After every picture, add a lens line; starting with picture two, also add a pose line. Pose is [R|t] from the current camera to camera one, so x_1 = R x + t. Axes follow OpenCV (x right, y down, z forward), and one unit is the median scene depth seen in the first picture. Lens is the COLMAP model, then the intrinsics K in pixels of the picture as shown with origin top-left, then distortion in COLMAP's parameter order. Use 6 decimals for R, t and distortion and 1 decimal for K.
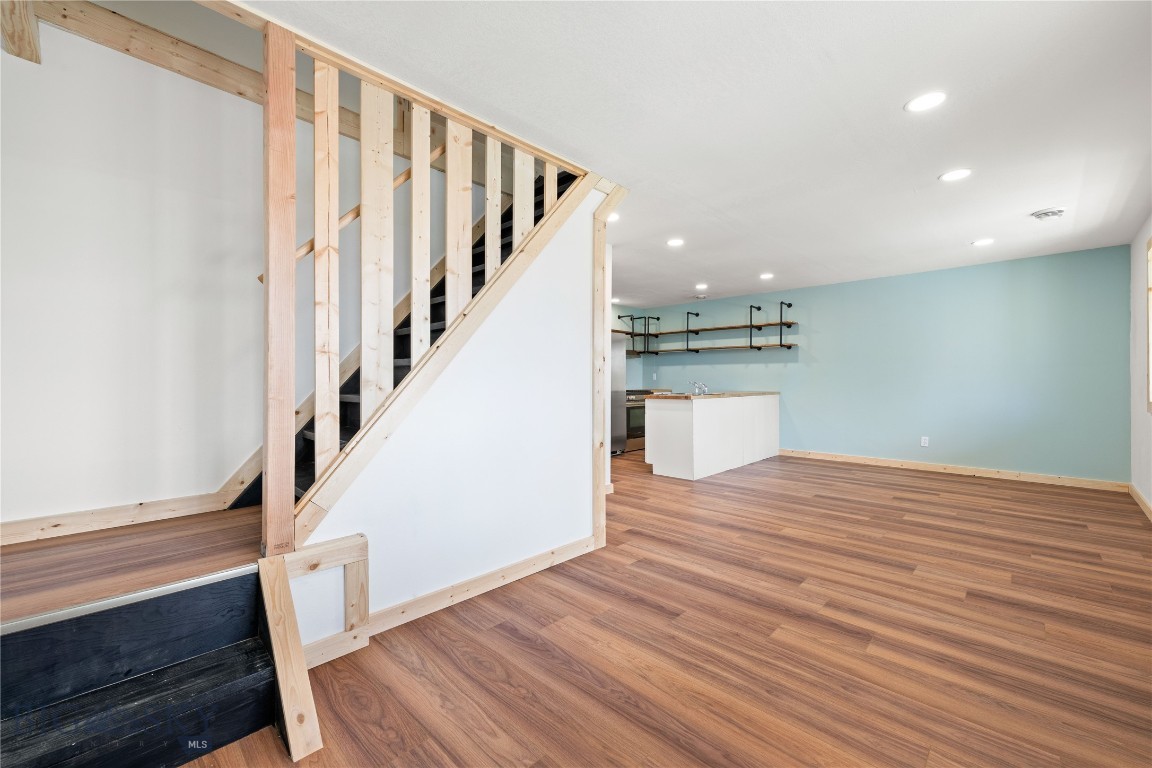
lens RADIAL K [[464.7, 0, 572.2], [0, 464.7, 383.6], [0, 0, 1]] dist [0.001461, -0.000415]
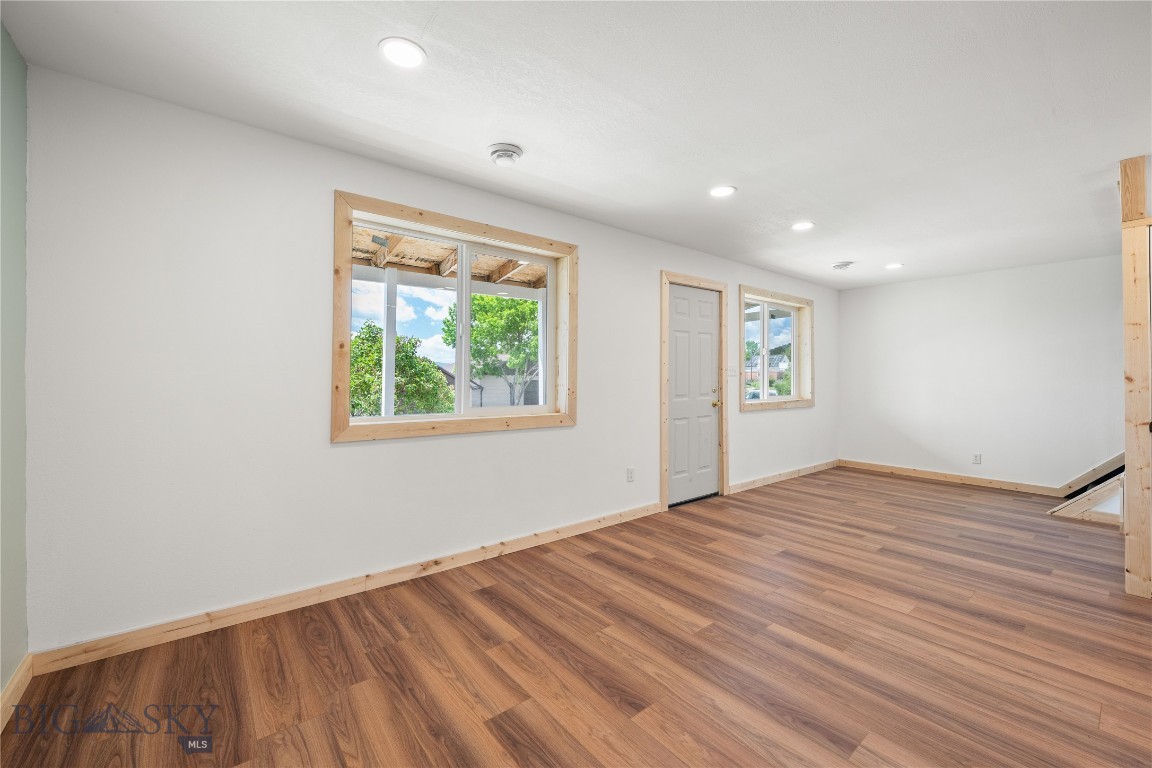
lens RADIAL K [[464.7, 0, 576.1], [0, 464.7, 372.0], [0, 0, 1]] dist [0.001461, -0.000415]
pose [[-0.994521, -0.008762, 0.104168, 0.951277], [-0.008878, 0.999960, -0.000651, -0.047561], [-0.104158, -0.001572, -0.994559, 1.873207]]
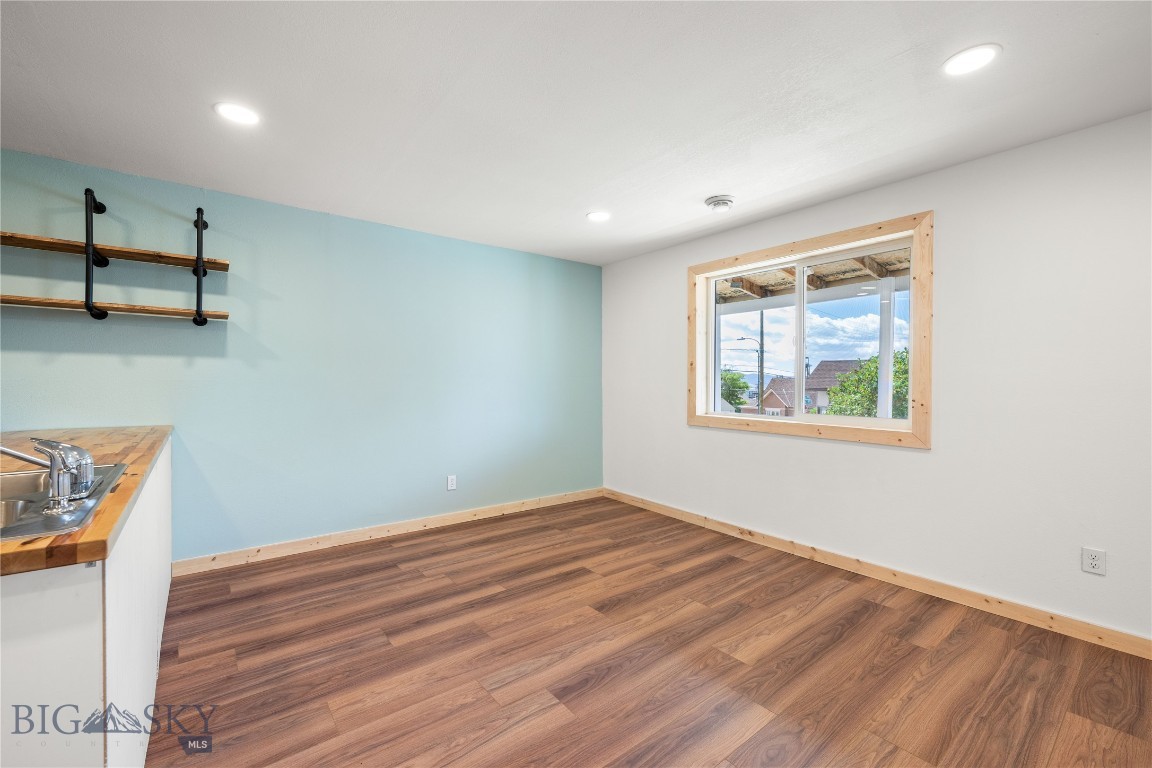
lens RADIAL K [[464.7, 0, 576.8], [0, 464.7, 368.8], [0, 0, 1]] dist [0.001461, -0.000415]
pose [[0.127648, 0.036861, 0.991134, 0.180248], [0.000797, 0.999305, -0.037267, -0.024151], [-0.991819, 0.005547, 0.127530, 1.282537]]
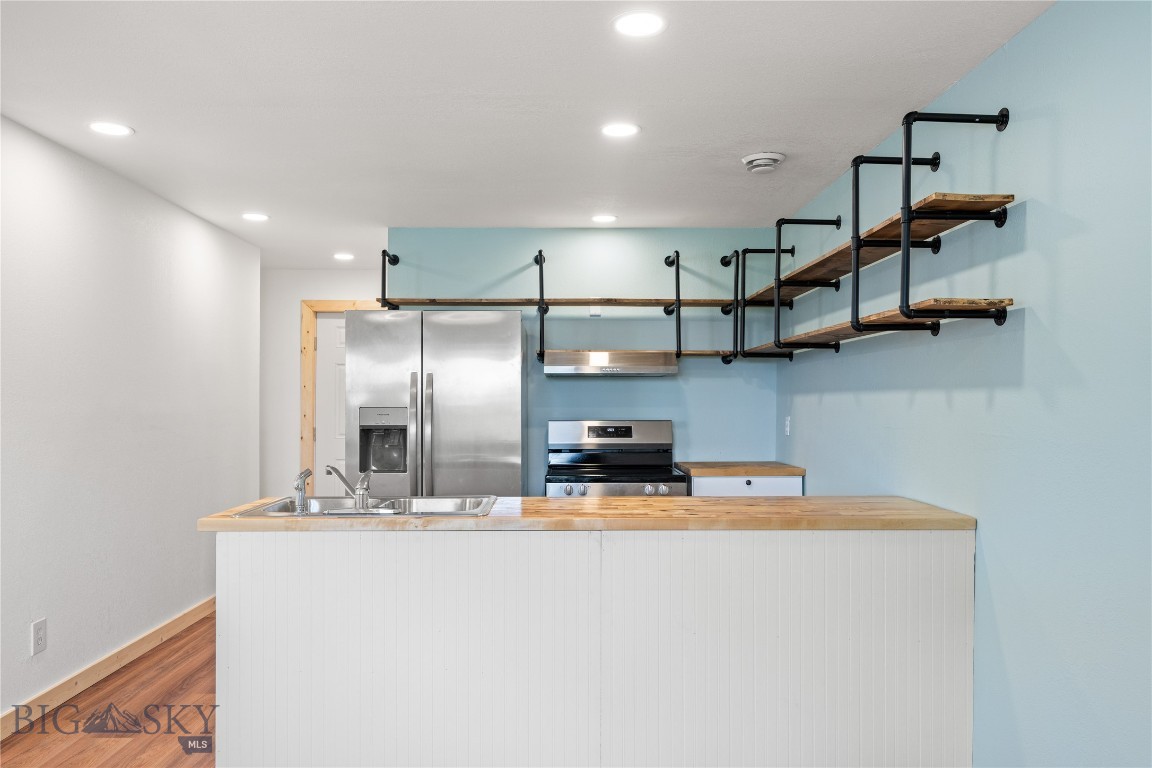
lens RADIAL K [[803.3, 0, 571.1], [0, 803.3, 397.4], [0, 0, 1]] dist [-0.003484, -0.004342]
pose [[0.715335, -0.002807, -0.698776, 1.222912], [-0.007851, 0.999897, -0.012053, -0.071768], [0.698738, 0.014108, 0.715239, 1.258175]]
